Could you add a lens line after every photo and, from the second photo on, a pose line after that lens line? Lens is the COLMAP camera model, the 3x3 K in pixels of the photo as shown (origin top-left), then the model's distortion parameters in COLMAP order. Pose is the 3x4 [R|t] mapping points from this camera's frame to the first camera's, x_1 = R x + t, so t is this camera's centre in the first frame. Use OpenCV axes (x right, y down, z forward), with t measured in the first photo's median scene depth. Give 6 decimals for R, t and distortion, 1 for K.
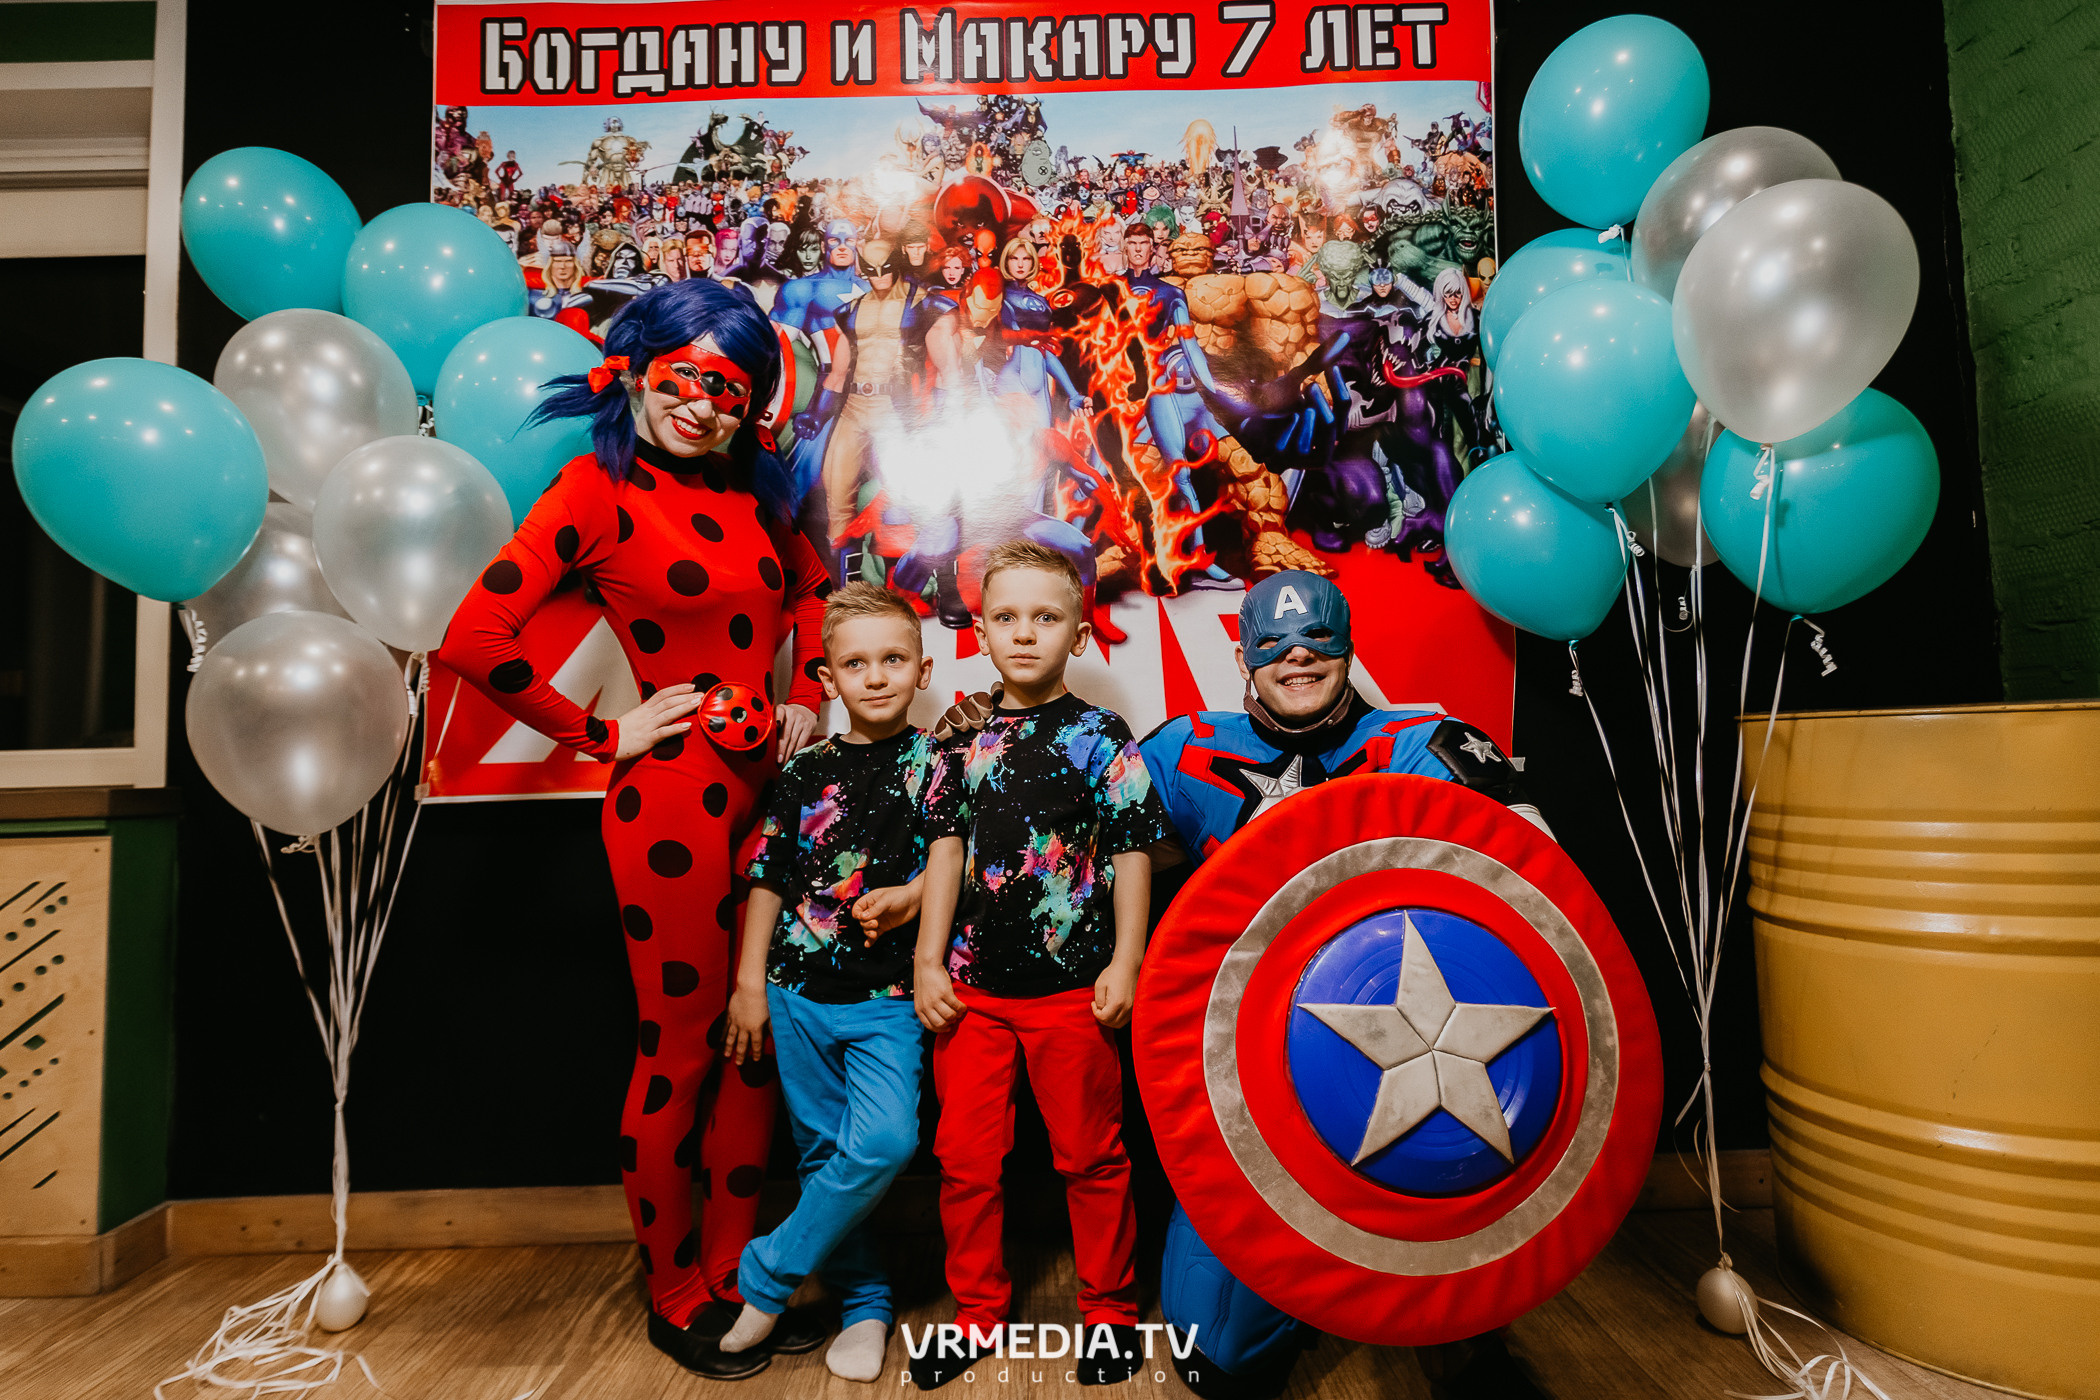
lens RADIAL K [[1043.4, 0, 1034.8], [0, 1043.4, 673.2], [0, 0, 1]] dist [-0.000541, -0.002743]
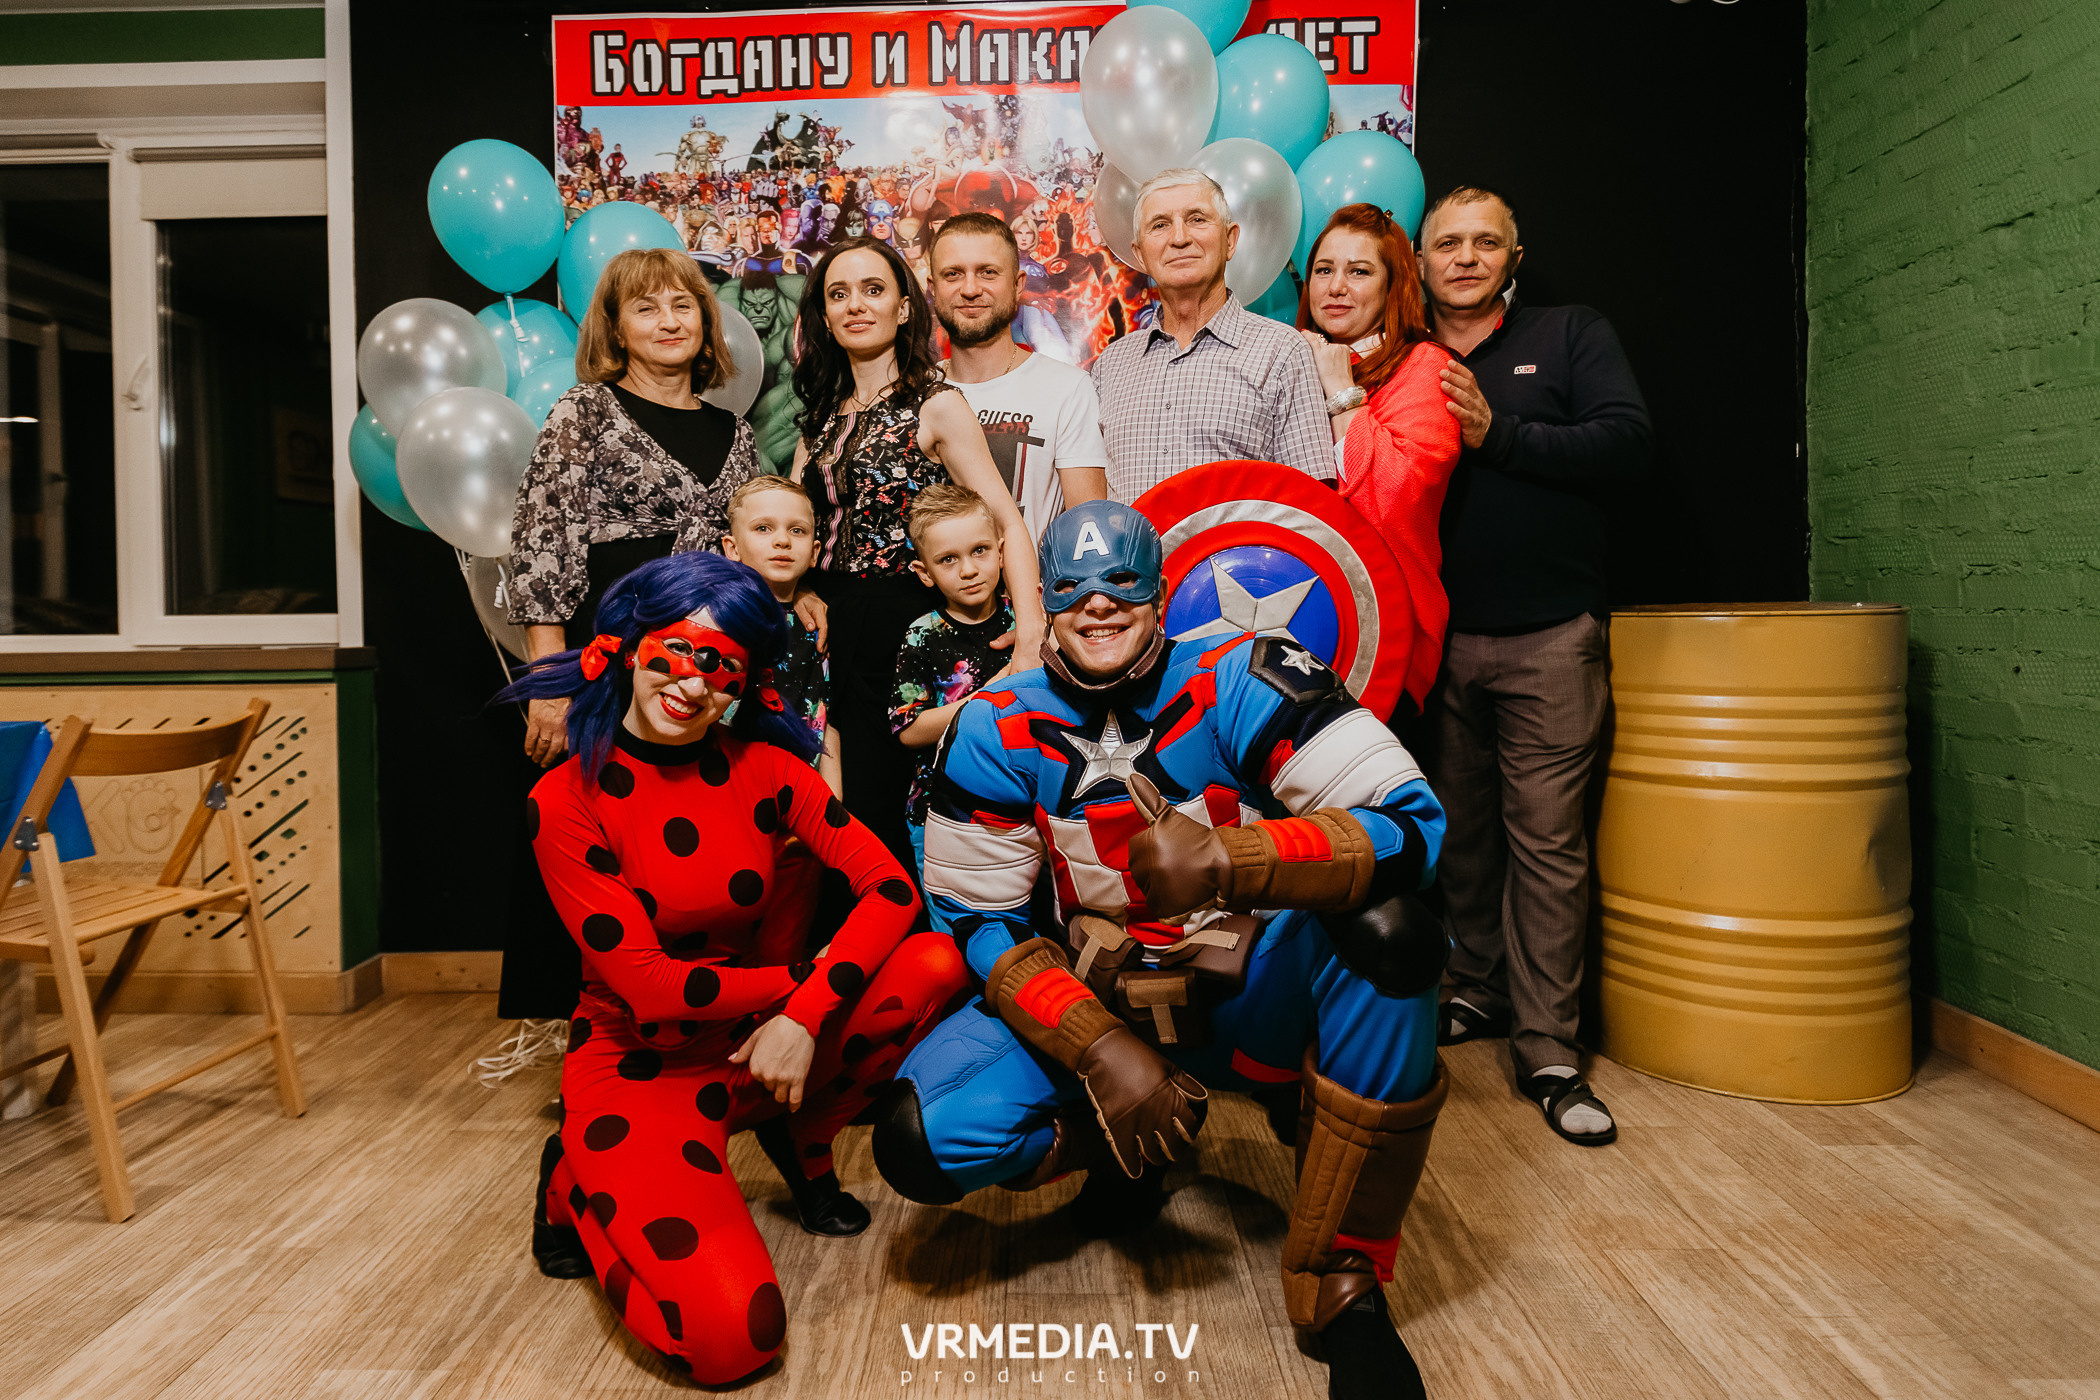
lens RADIAL K [[1053.9, 0, 1005.8], [0, 1053.9, 610.1], [0, 0, 1]] dist [-0.005330, -0.000553]
pose [[0.999443, 0.013064, -0.030695, 0.008841], [-0.010680, 0.997006, 0.076581, -0.045626], [0.031603, -0.076210, 0.996591, -0.283484]]
